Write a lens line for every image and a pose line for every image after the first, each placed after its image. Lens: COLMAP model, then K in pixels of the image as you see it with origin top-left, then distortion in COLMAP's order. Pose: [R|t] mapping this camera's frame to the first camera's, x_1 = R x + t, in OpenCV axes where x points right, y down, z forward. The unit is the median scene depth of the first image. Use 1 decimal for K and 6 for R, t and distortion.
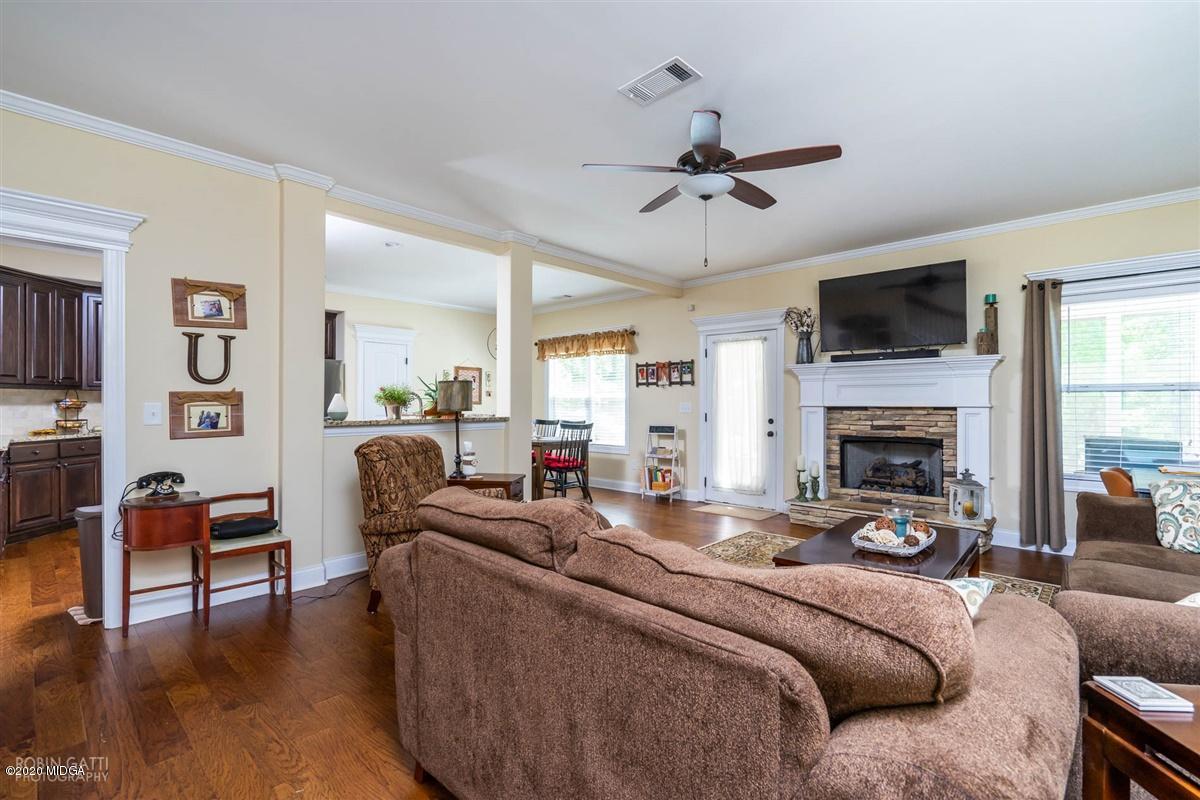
lens RADIAL K [[542.9, 0, 600.0], [0, 542.9, 400.0], [0, 0, 1]] dist [-0.003432, 0.001701]
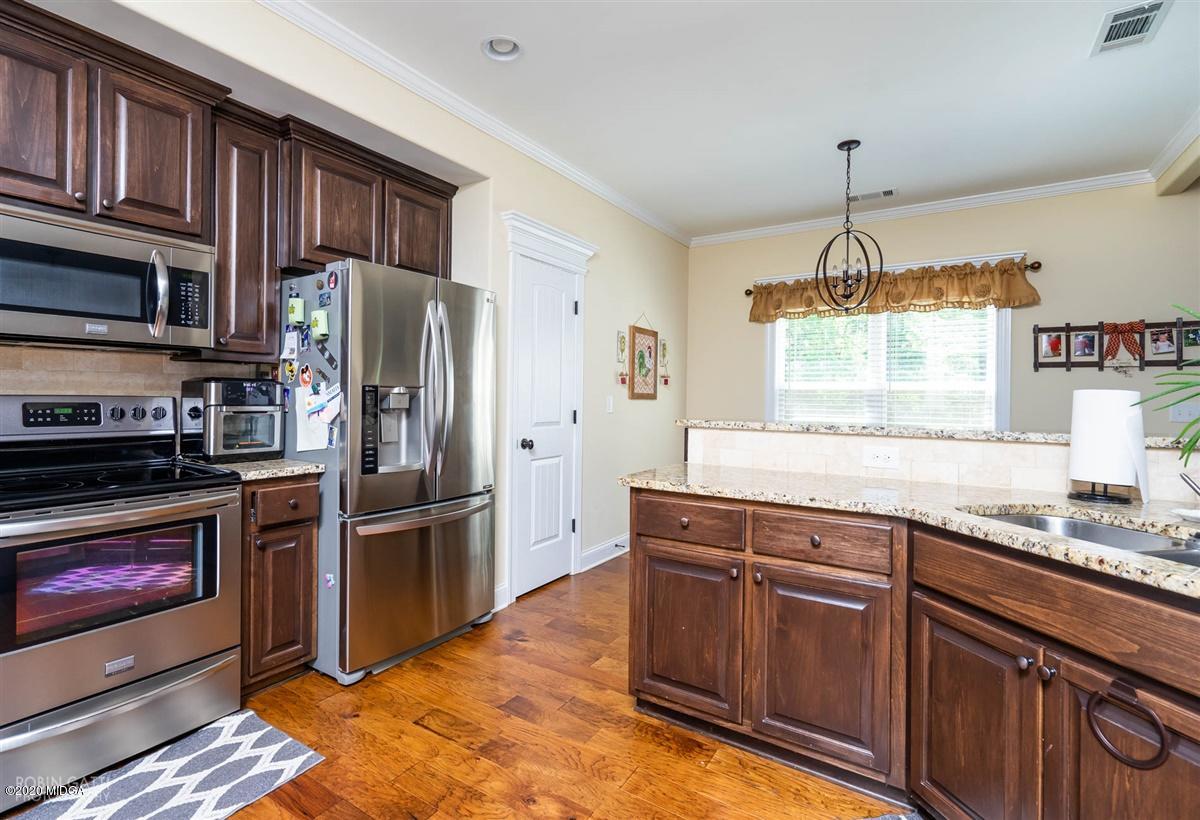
lens RADIAL K [[573.8, 0, 565.6], [0, 573.8, 396.2], [0, 0, 1]] dist [-0.000323, 0.000498]
pose [[0.987400, 0.010830, 0.157874, -0.626908], [-0.012197, 0.999896, 0.007691, 0.003086], [-0.157774, -0.009520, 0.987429, 0.701799]]
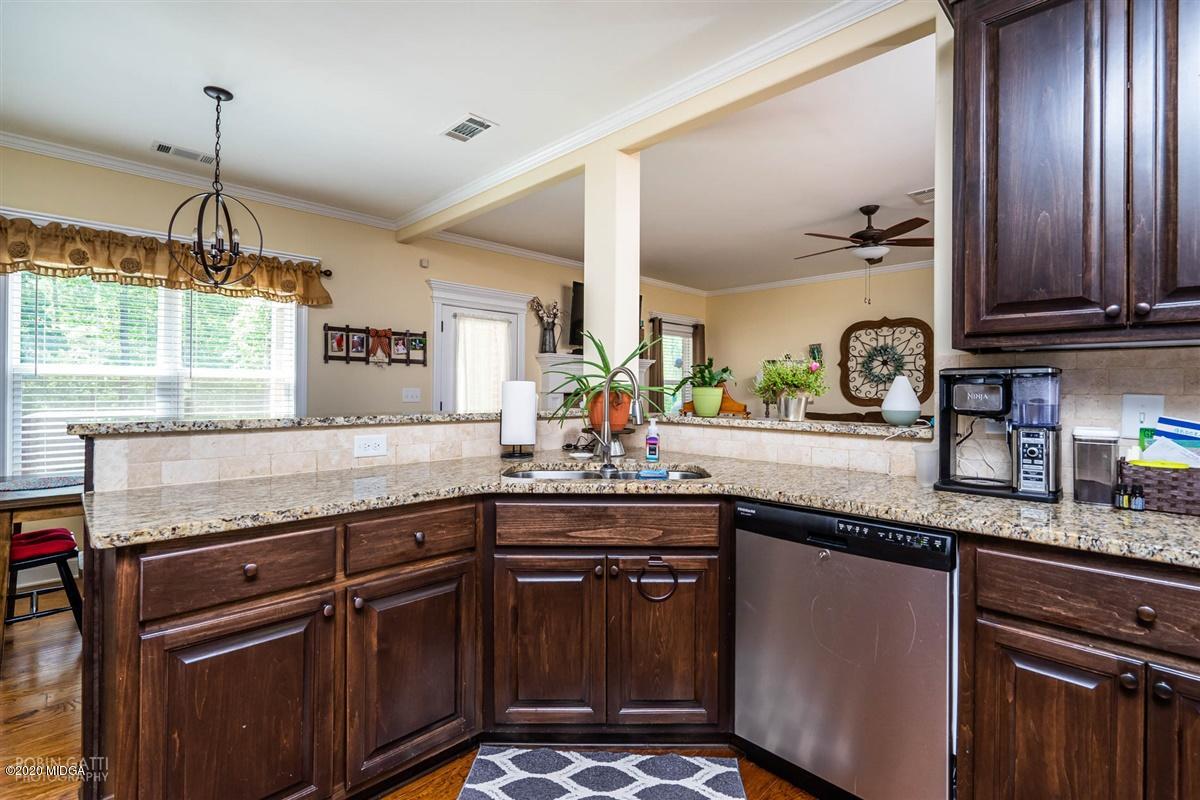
lens RADIAL K [[549.4, 0, 602.6], [0, 549.4, 386.8], [0, 0, 1]] dist [-0.000297, 0.000597]
pose [[0.030772, 0.005621, 0.999511, -0.730879], [-0.013093, 0.999901, -0.005220, 0.004251], [-0.999441, -0.012926, 0.030843, 0.893186]]
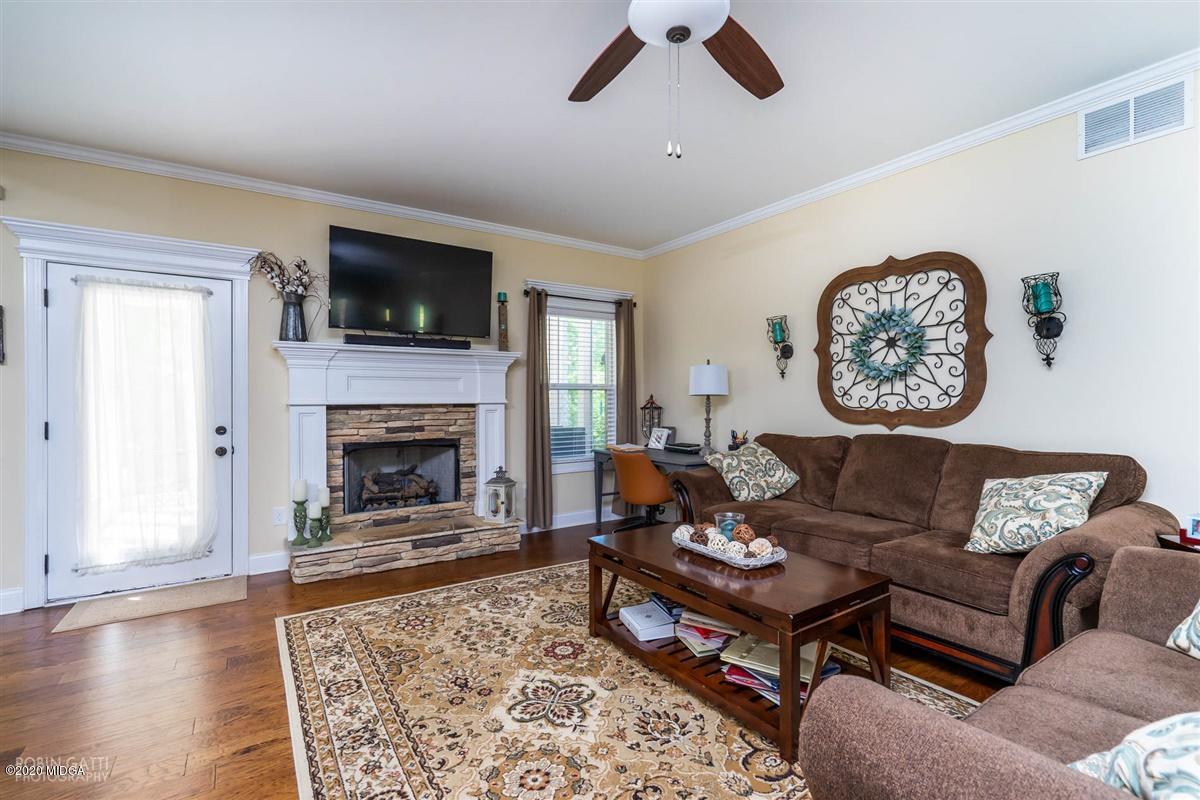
lens RADIAL K [[542.9, 0, 600.0], [0, 542.9, 400.0], [0, 0, 1]] dist [-0.003432, 0.001701]
pose [[0.227455, -0.003159, 0.973783, -0.195341], [-0.001811, 0.999992, 0.003667, 0.002357], [-0.973787, -0.002598, 0.227447, 0.493610]]
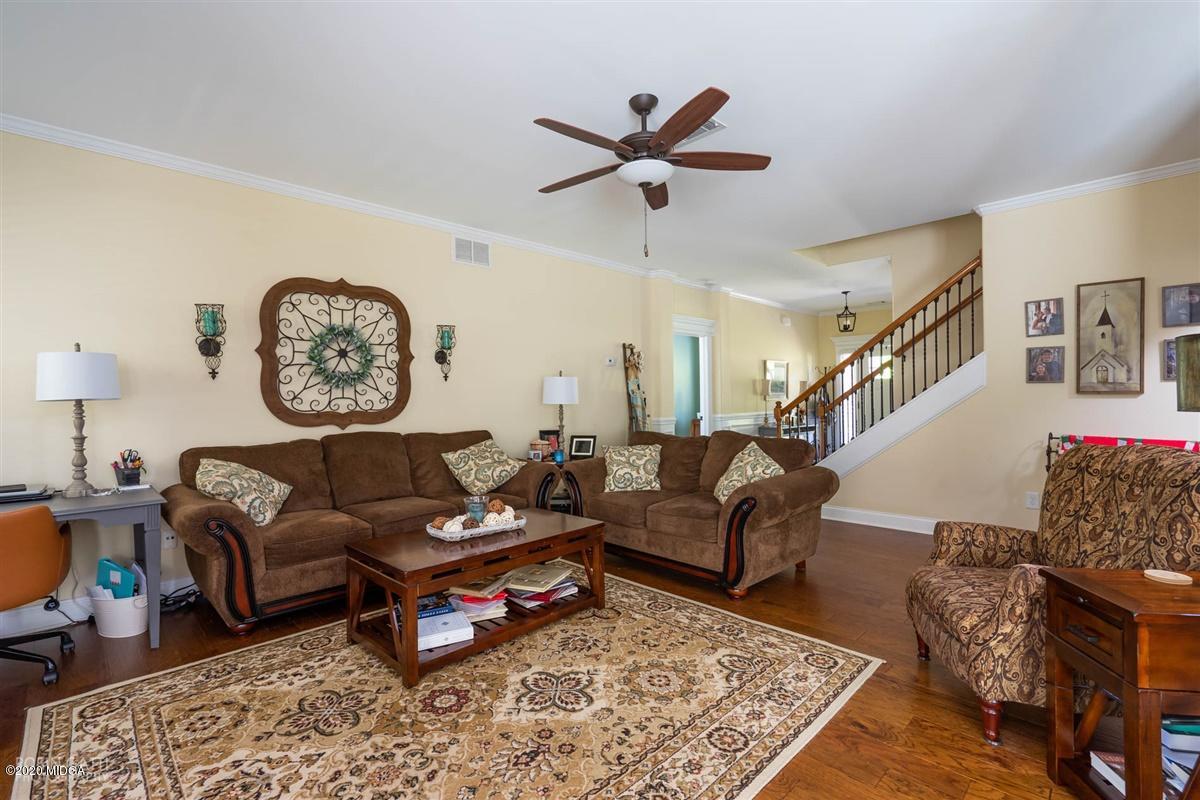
lens RADIAL K [[542.9, 0, 600.0], [0, 542.9, 400.0], [0, 0, 1]] dist [-0.003432, 0.001701]
pose [[-0.999352, 0.012558, 0.033745, 0.135838], [0.012538, 0.999921, -0.000797, 0.004721], [-0.033752, -0.000373, -0.999430, 1.033814]]
